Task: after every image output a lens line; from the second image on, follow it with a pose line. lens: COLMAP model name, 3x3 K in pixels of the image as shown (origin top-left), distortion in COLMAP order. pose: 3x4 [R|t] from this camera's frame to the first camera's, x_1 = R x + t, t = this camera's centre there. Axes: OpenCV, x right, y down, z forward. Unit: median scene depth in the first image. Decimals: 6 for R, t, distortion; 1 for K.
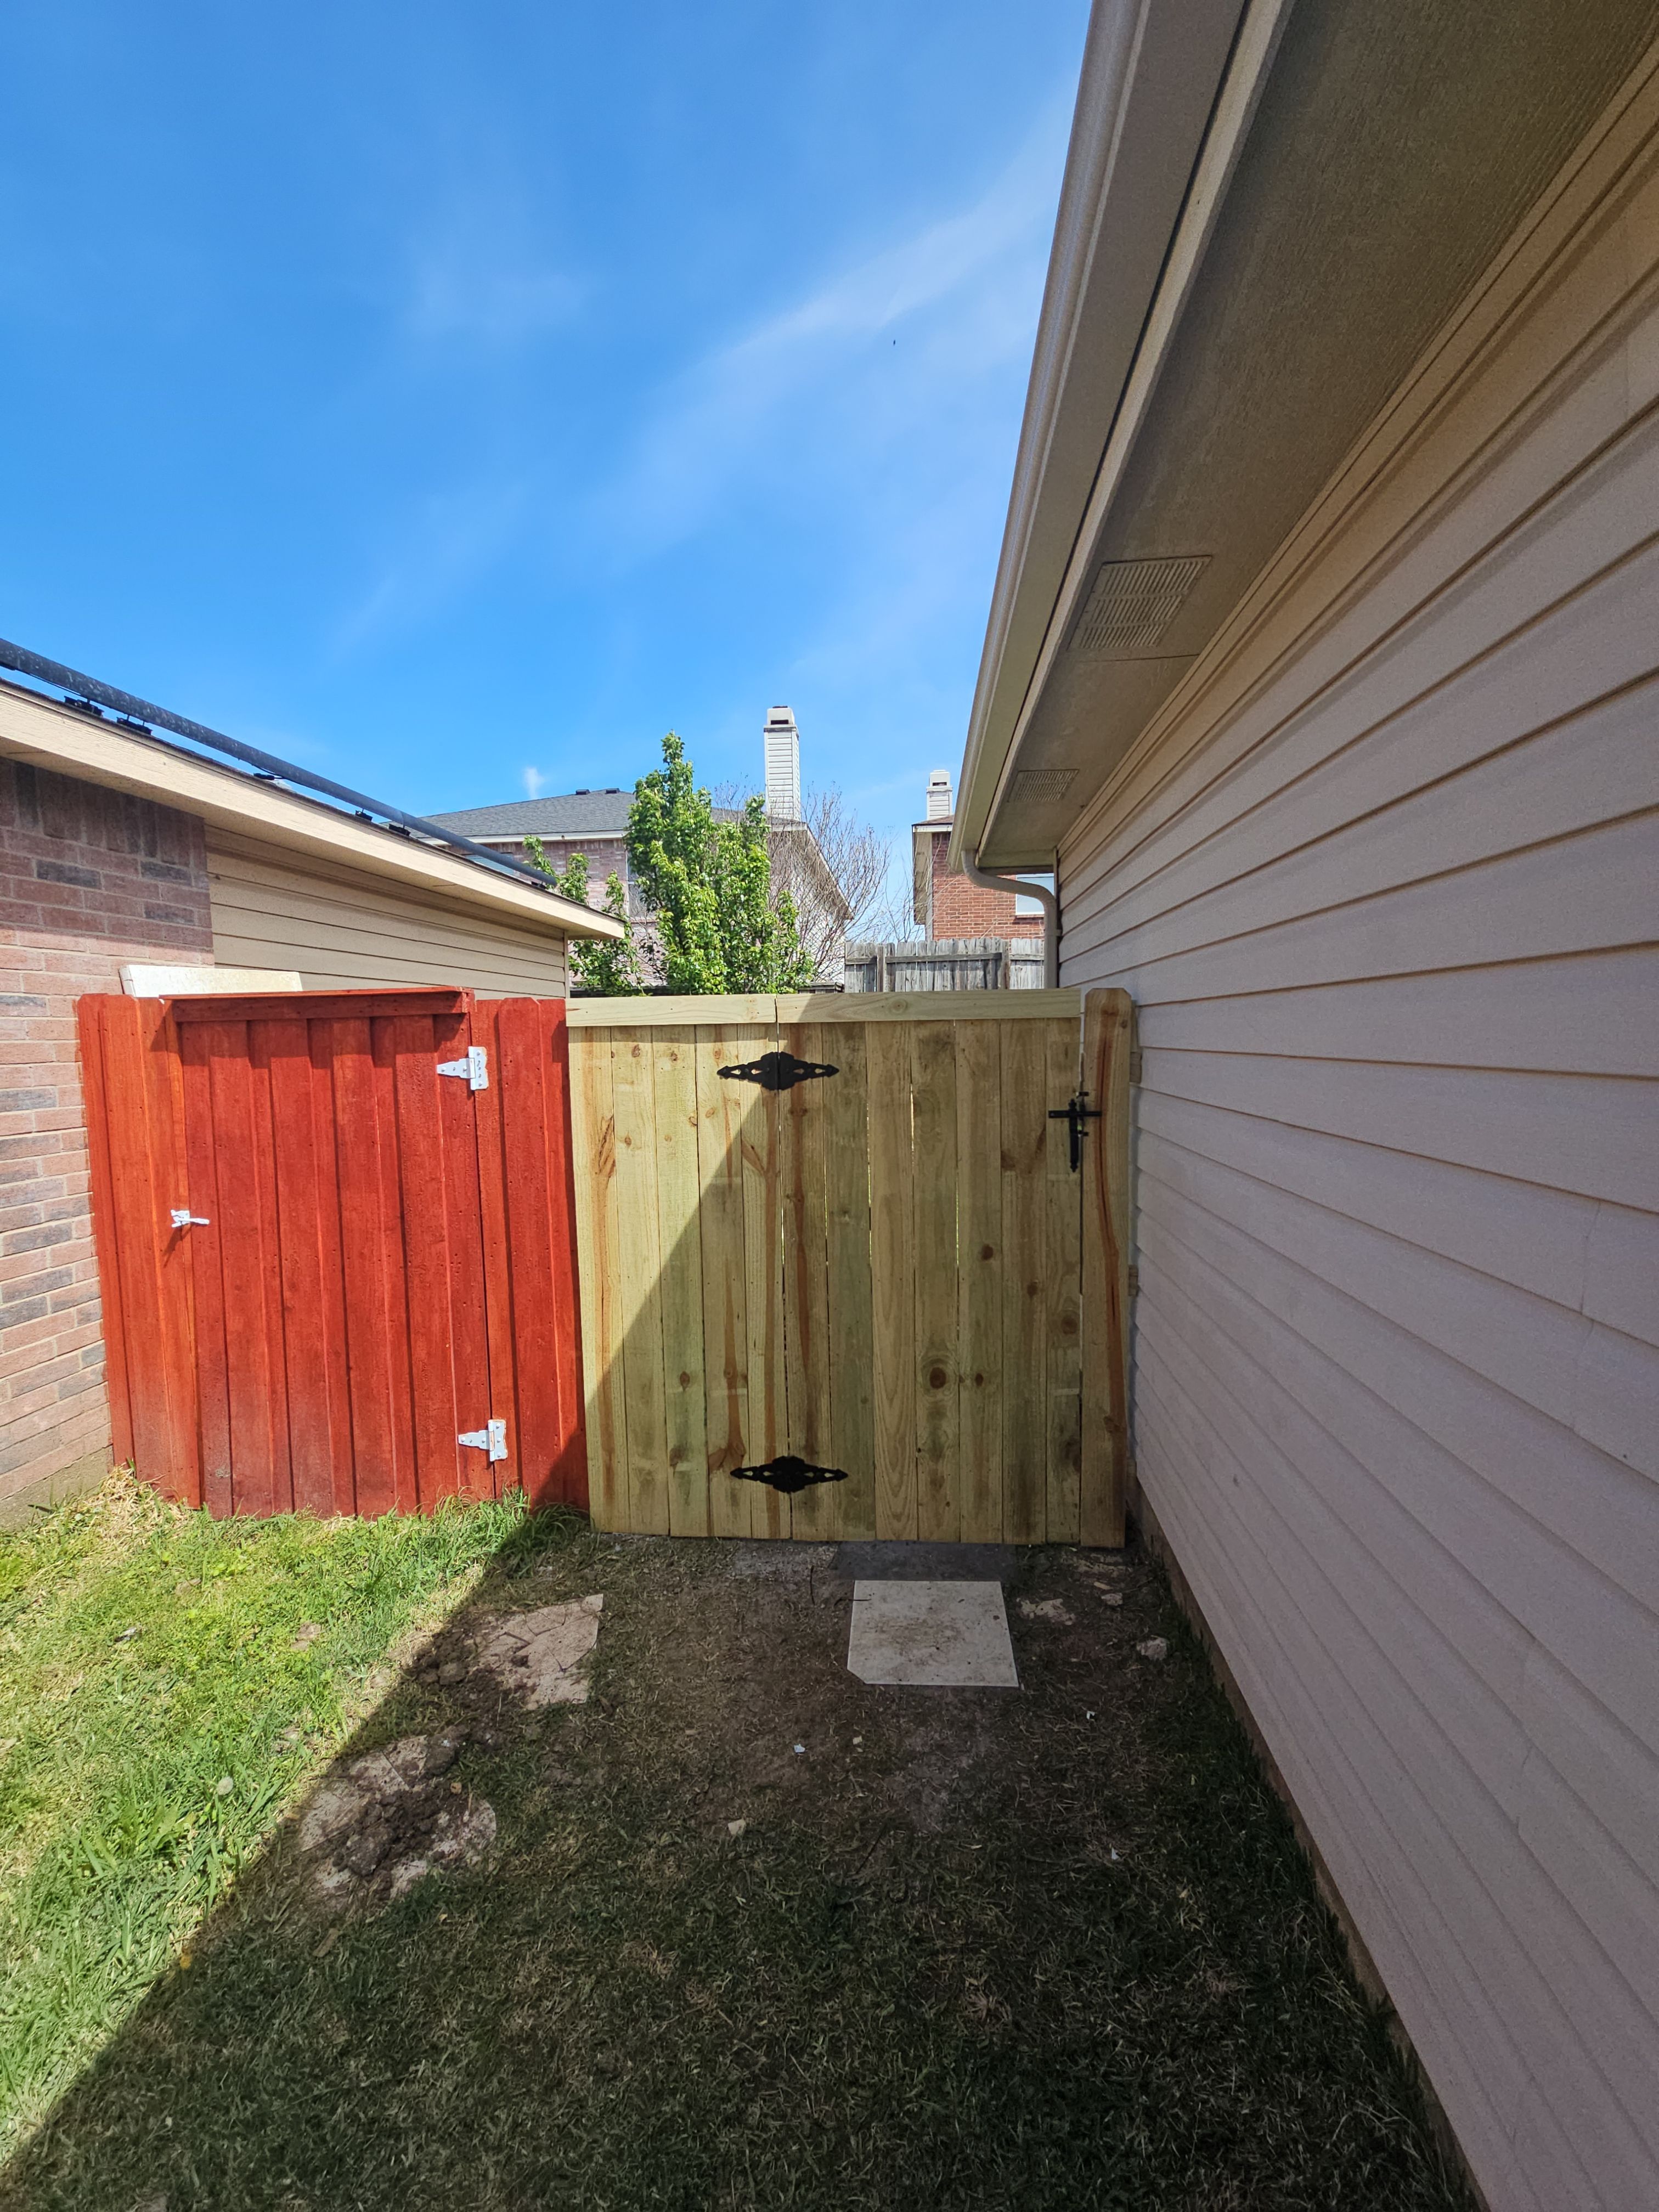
lens RADIAL K [[898.9, 0, 835.2], [0, 898.9, 1108.0], [0, 0, 1]] dist [0.009856, -0.007212]
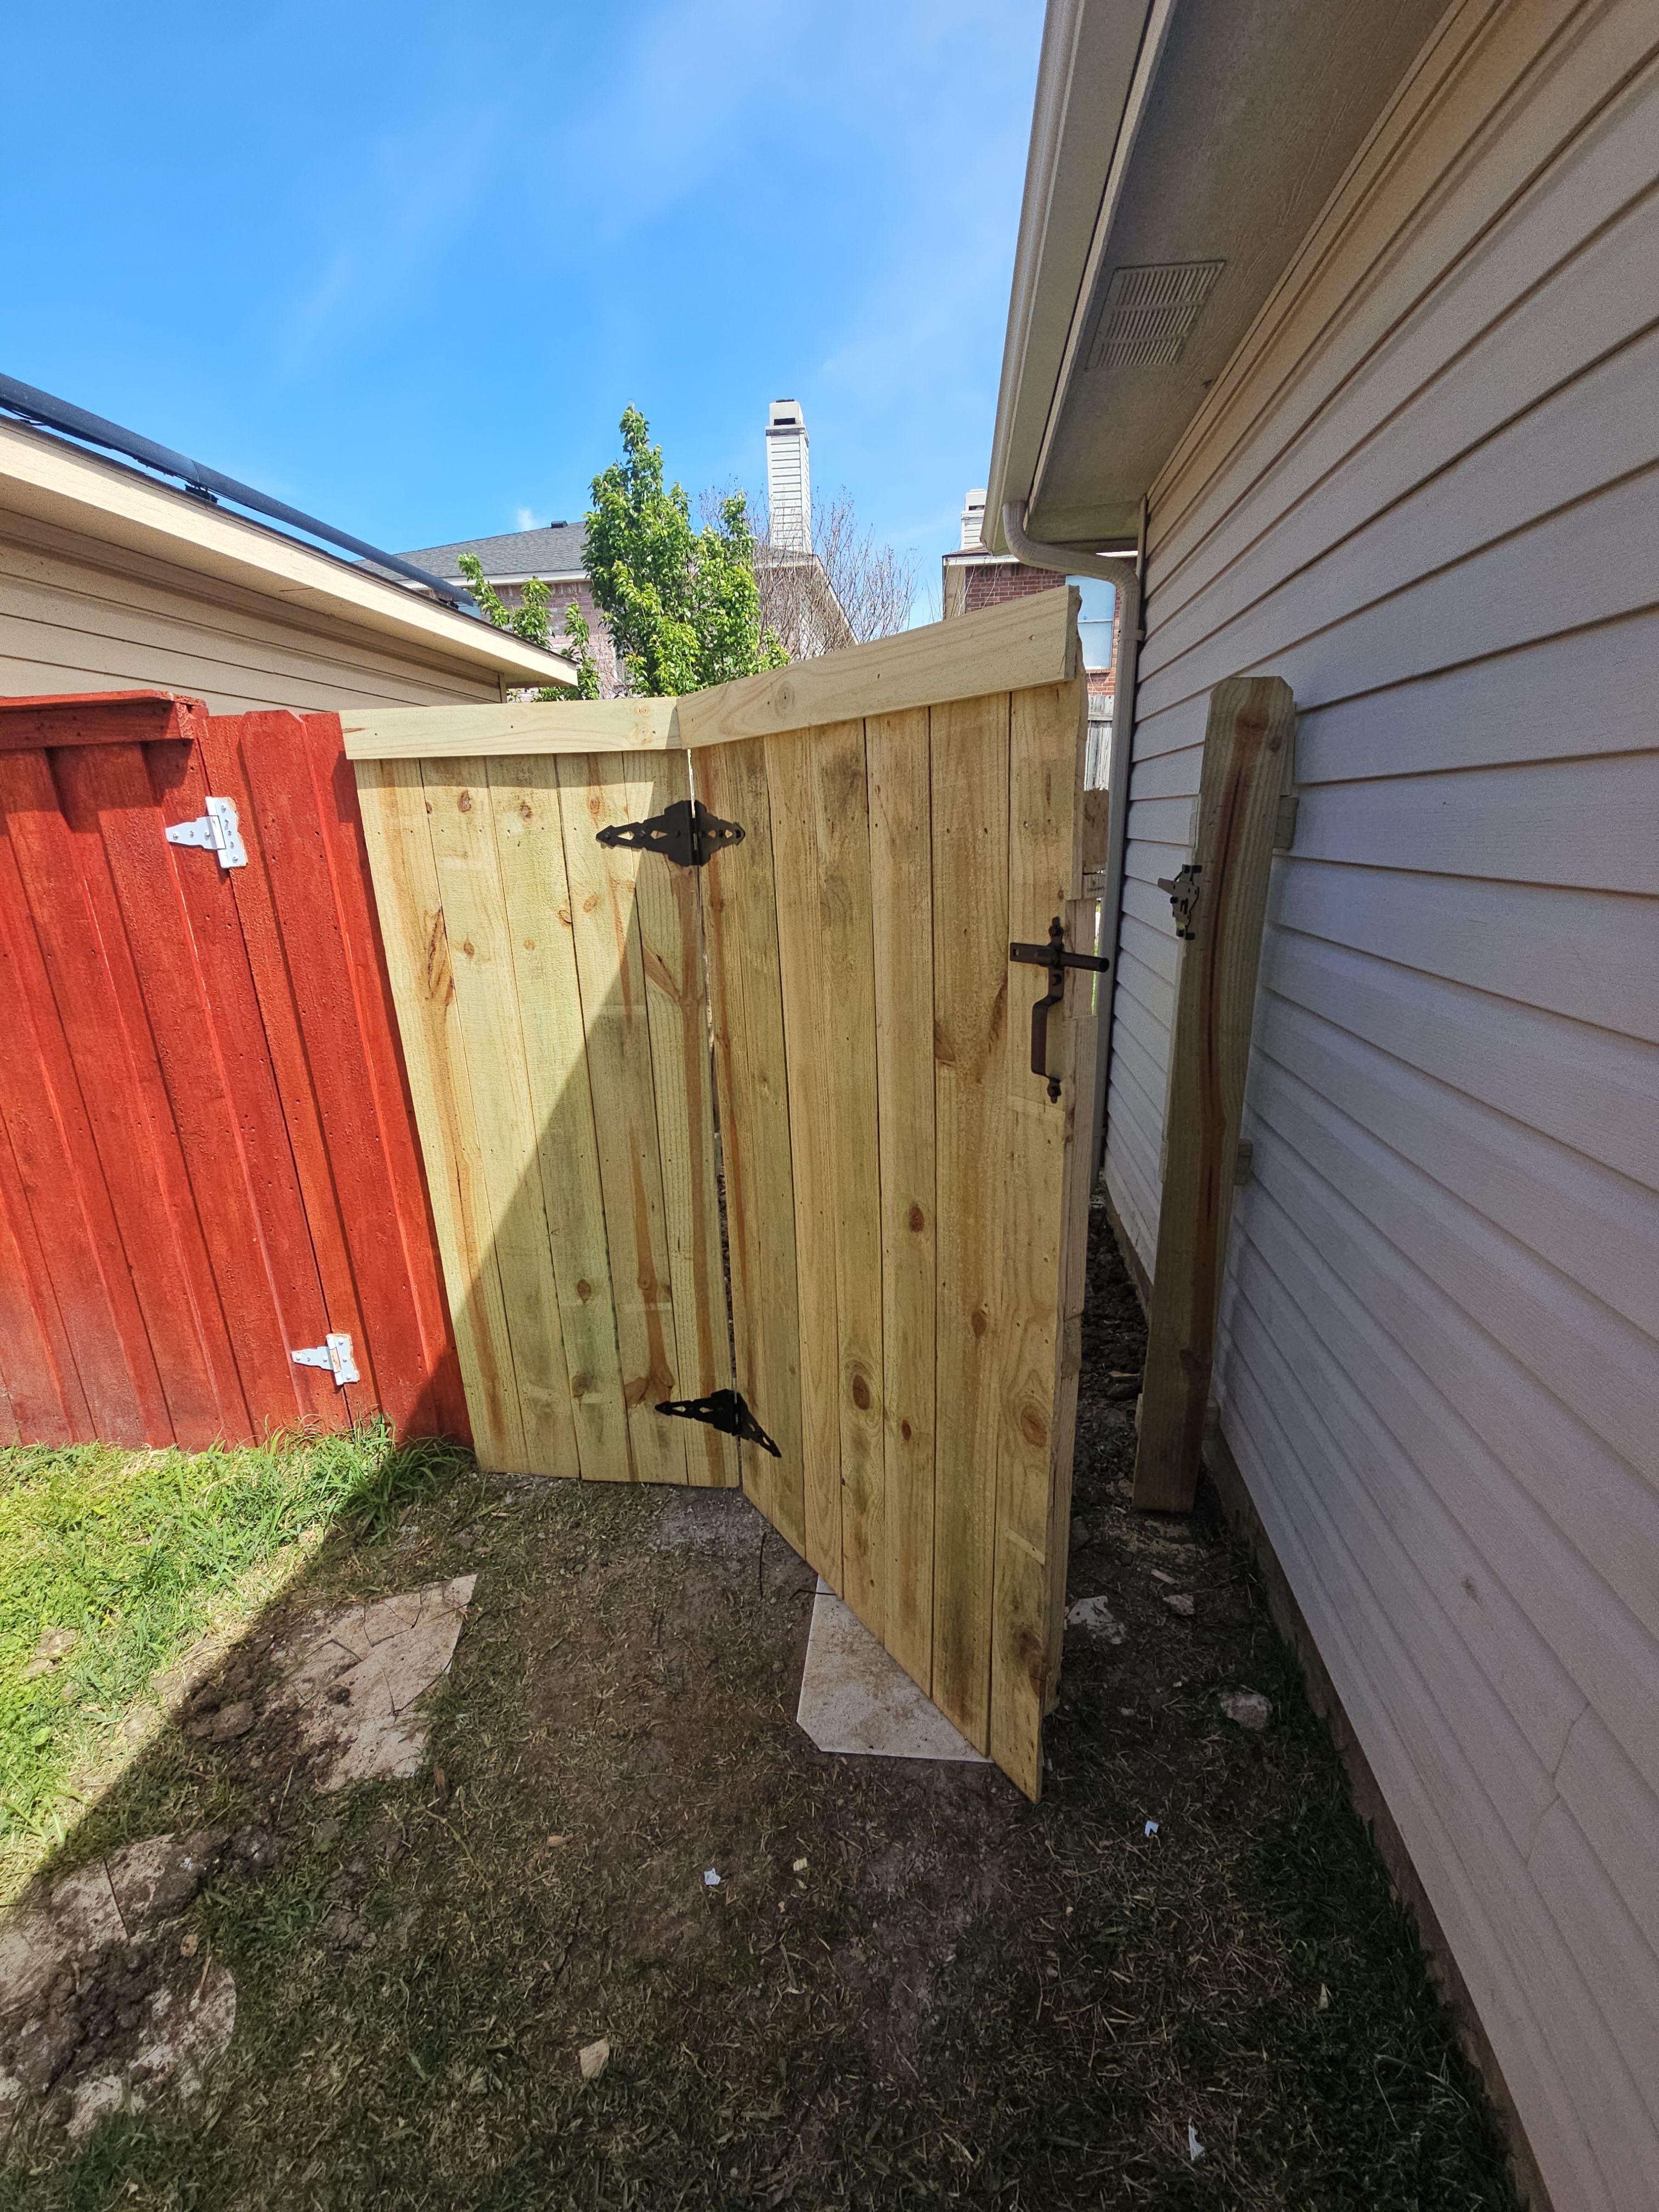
lens RADIAL K [[898.9, 0, 835.2], [0, 898.9, 1108.0], [0, 0, 1]] dist [0.009856, -0.007212]
pose [[0.999659, 0.002194, -0.026025, 0.049273], [0.003675, 0.974740, 0.223314, 0.004709], [0.025857, -0.223334, 0.974399, 0.350561]]
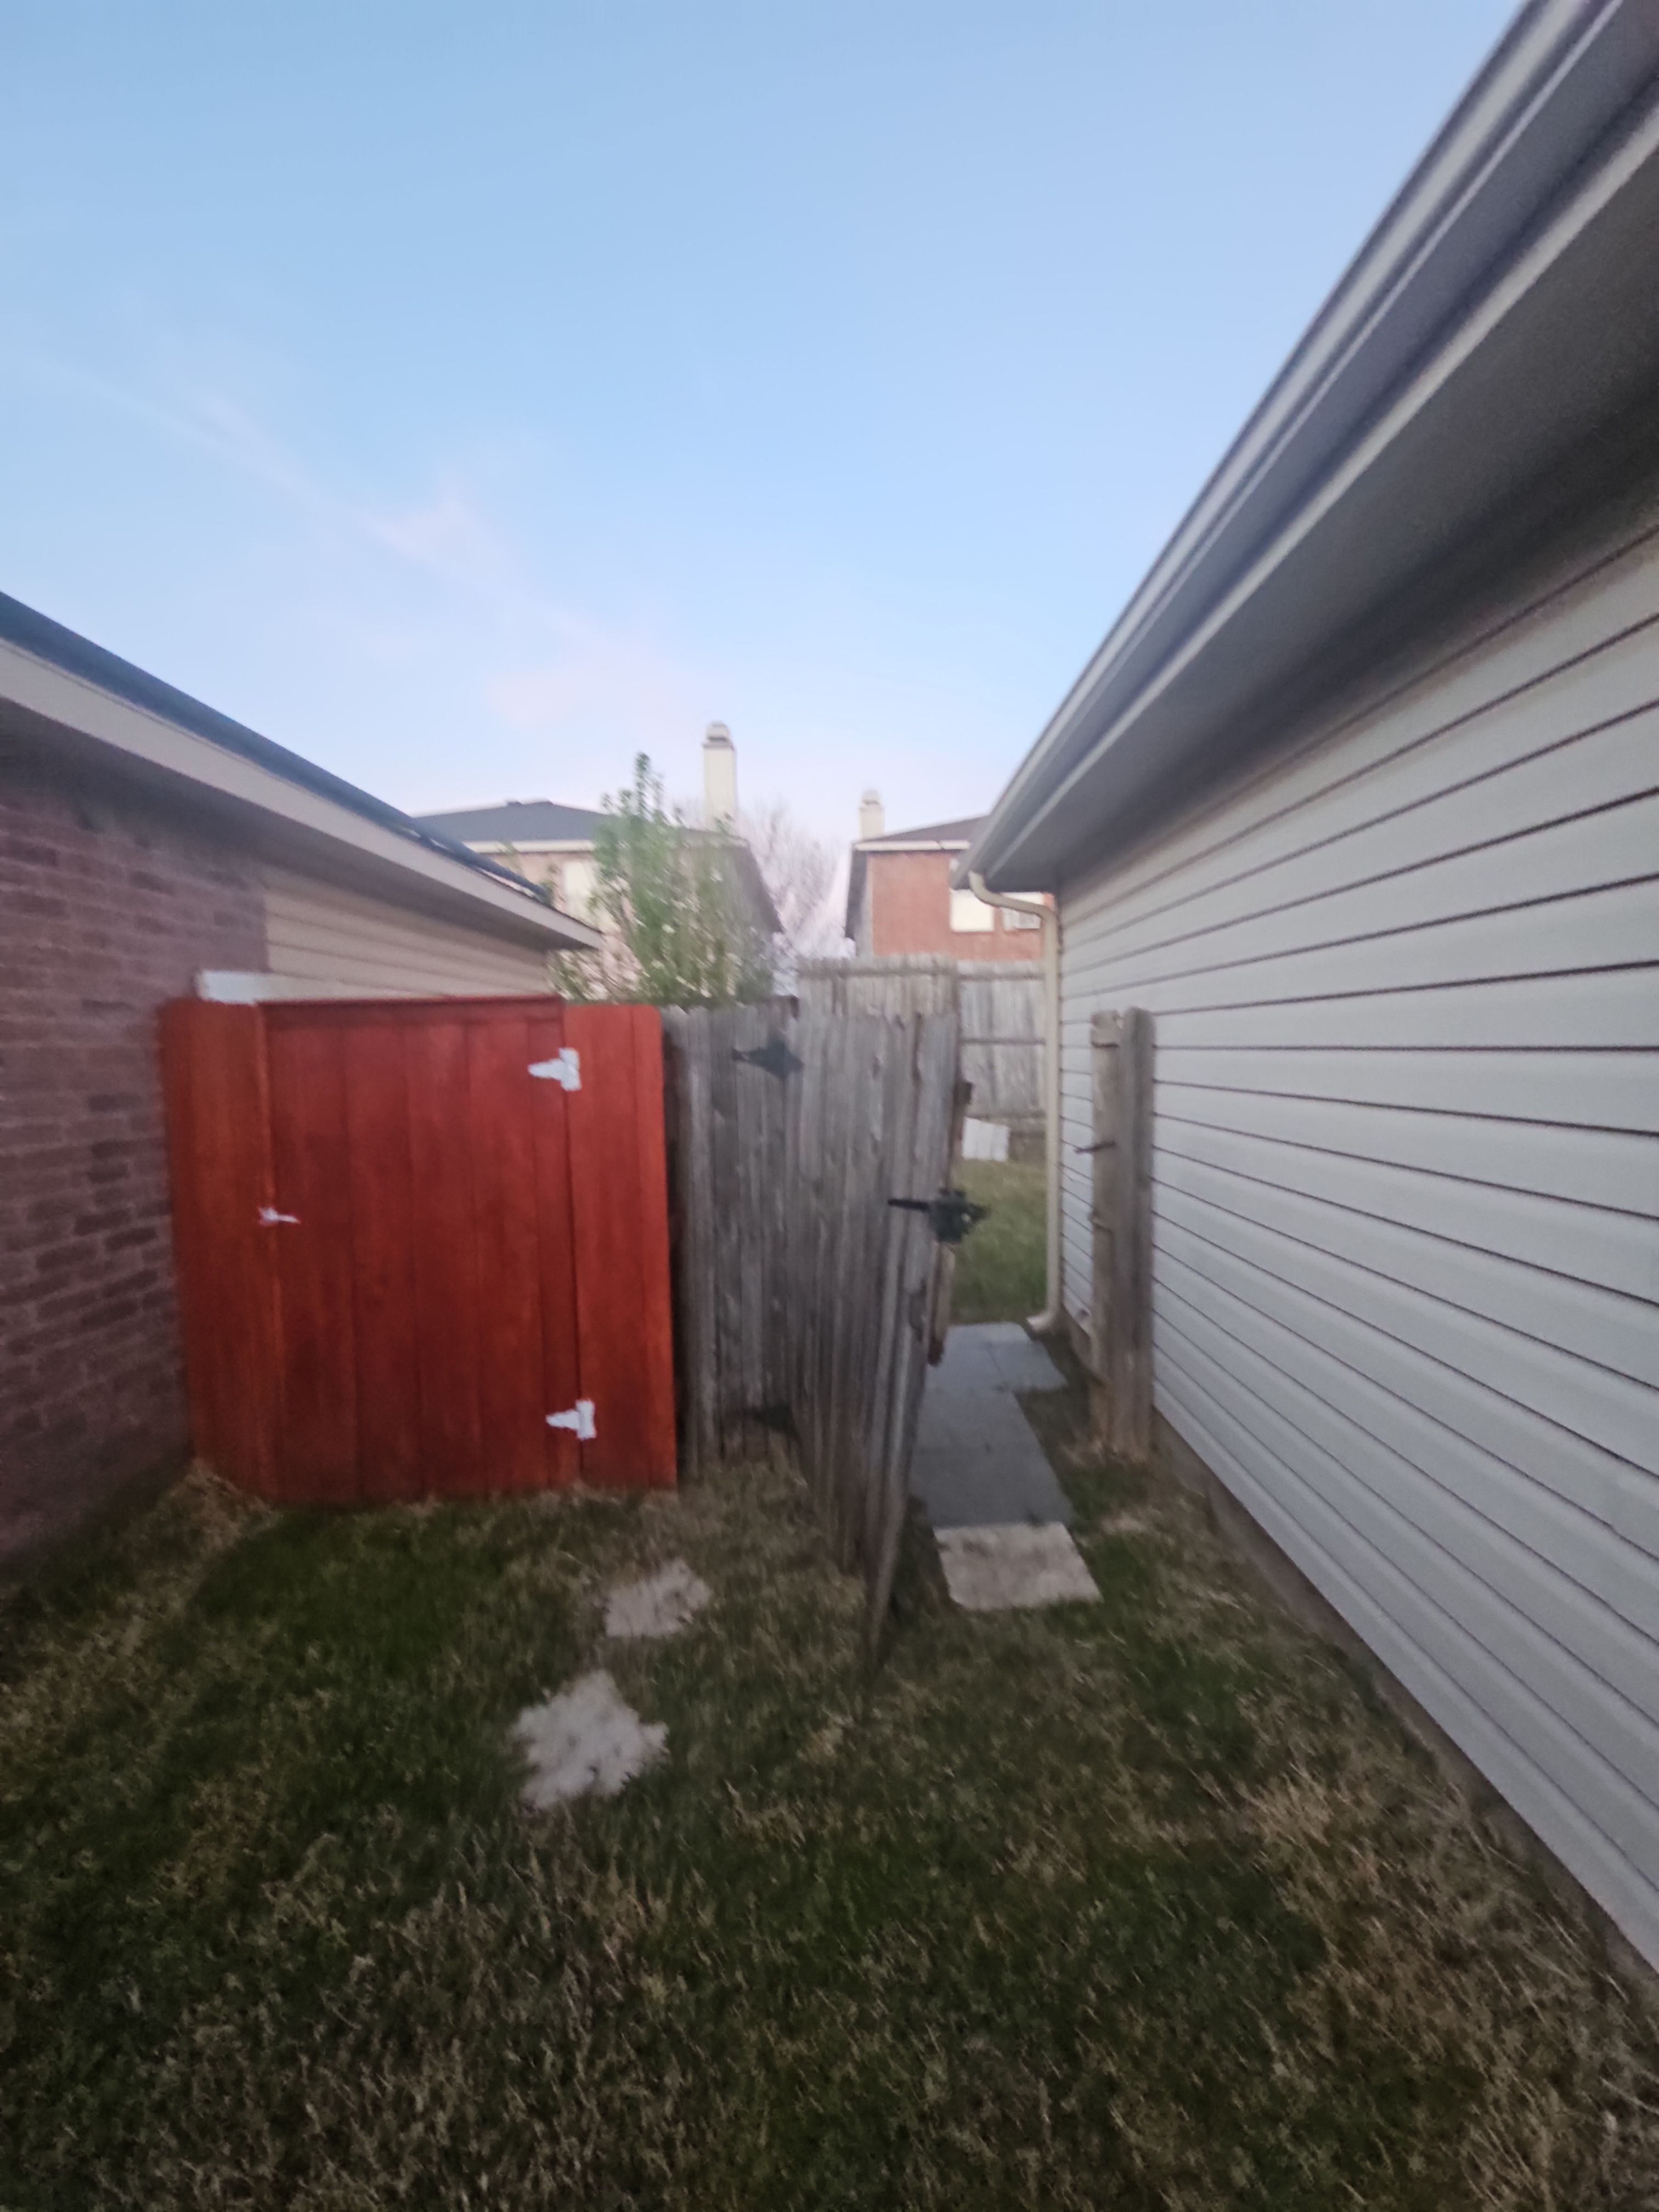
lens RADIAL K [[898.9, 0, 835.2], [0, 898.9, 1108.0], [0, 0, 1]] dist [0.009856, -0.007212]
pose [[0.995498, -0.007768, 0.094464, -0.187555], [0.008996, 0.999880, -0.012590, 0.017616], [-0.094354, 0.013383, 0.995449, -0.090927]]
